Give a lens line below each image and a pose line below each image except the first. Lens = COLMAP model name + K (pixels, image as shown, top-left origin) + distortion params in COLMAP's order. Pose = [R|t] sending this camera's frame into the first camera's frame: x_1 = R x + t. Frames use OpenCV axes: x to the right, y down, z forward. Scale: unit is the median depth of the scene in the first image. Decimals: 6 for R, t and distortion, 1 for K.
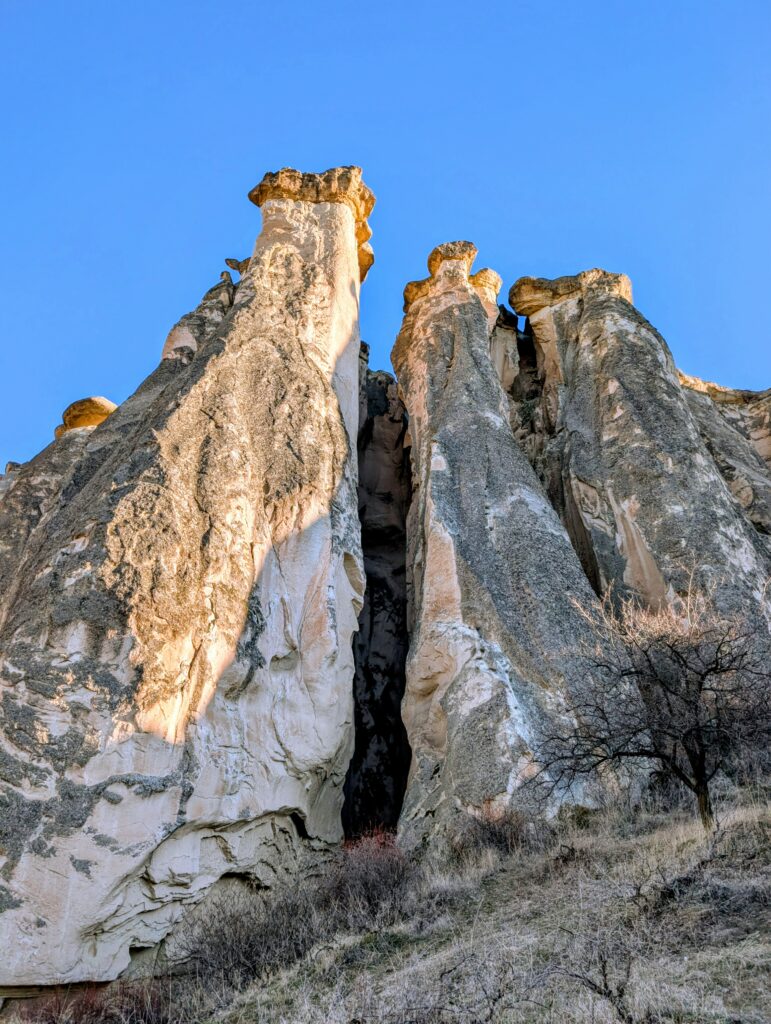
lens RADIAL K [[712.6, 0, 387.5], [0, 712.6, 524.7], [0, 0, 1]] dist [0.044158, -0.098533]
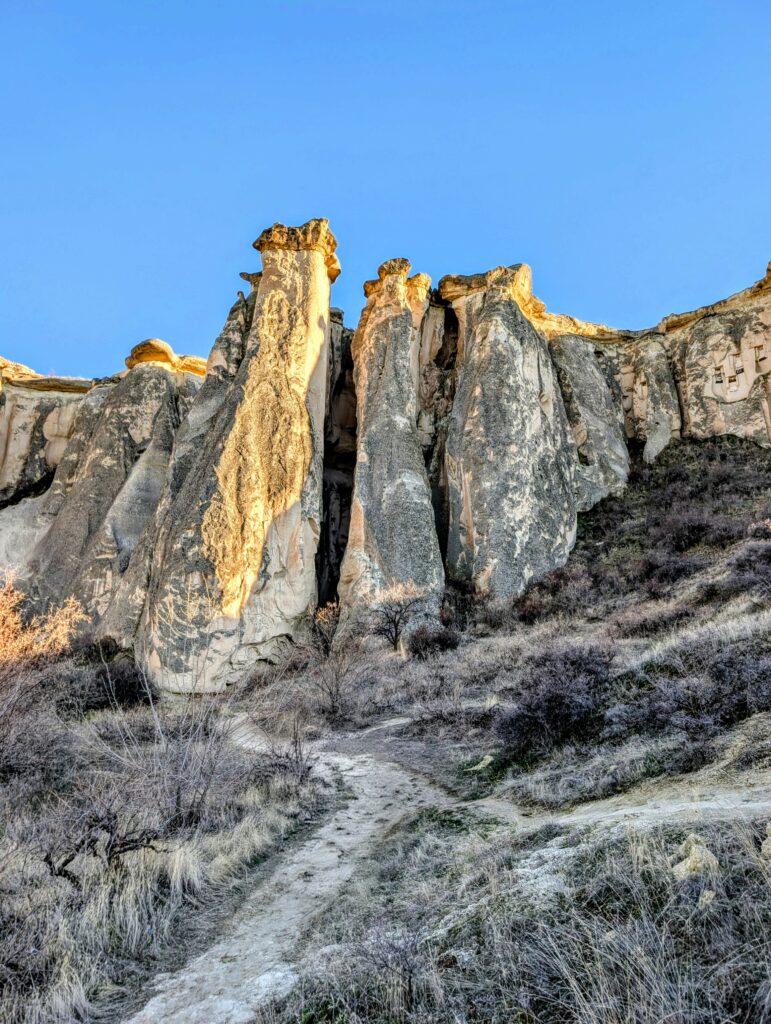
lens RADIAL K [[712.6, 0, 387.5], [0, 712.6, 524.7], [0, 0, 1]] dist [0.044158, -0.098533]
pose [[0.999223, 0.010789, -0.037914, 0.215371], [0.000722, 0.956646, 0.291254, -0.472440], [0.039413, -0.291055, 0.955894, -0.845299]]
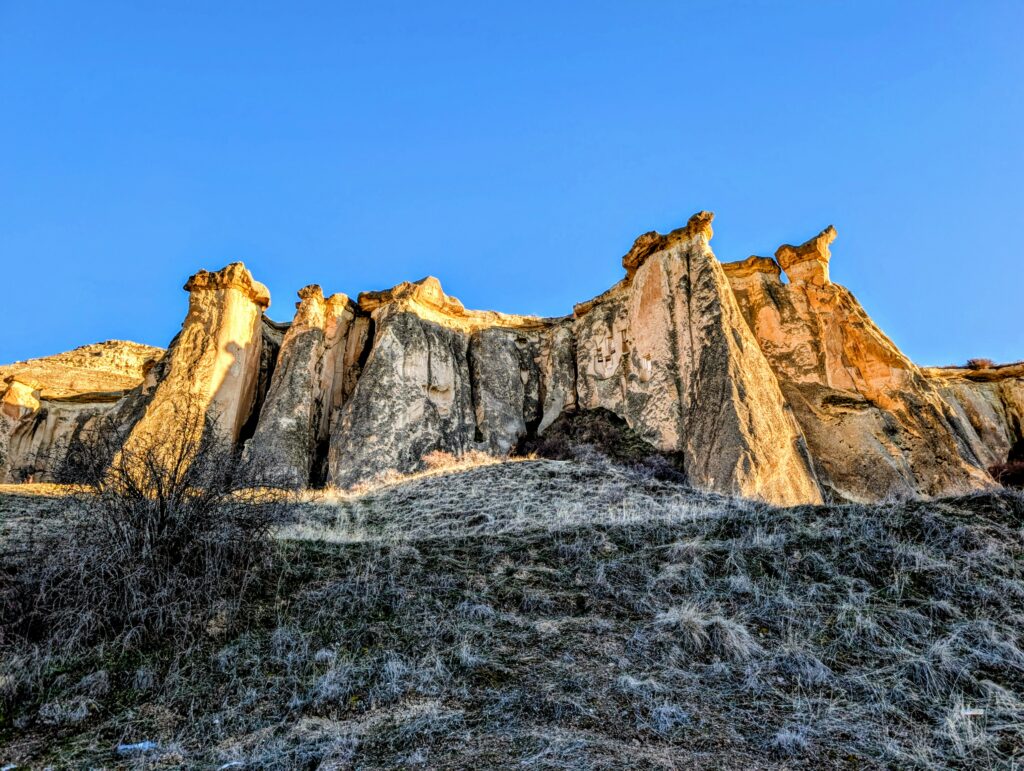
lens RADIAL K [[712.6, 0, 537.3], [0, 712.6, 383.5], [0, 0, 1]] dist [0.044158, -0.098533]
pose [[0.991811, -0.068741, -0.107638, 1.292226], [0.085815, 0.982882, 0.163029, -0.620905], [0.094589, -0.170930, 0.980732, -1.133338]]
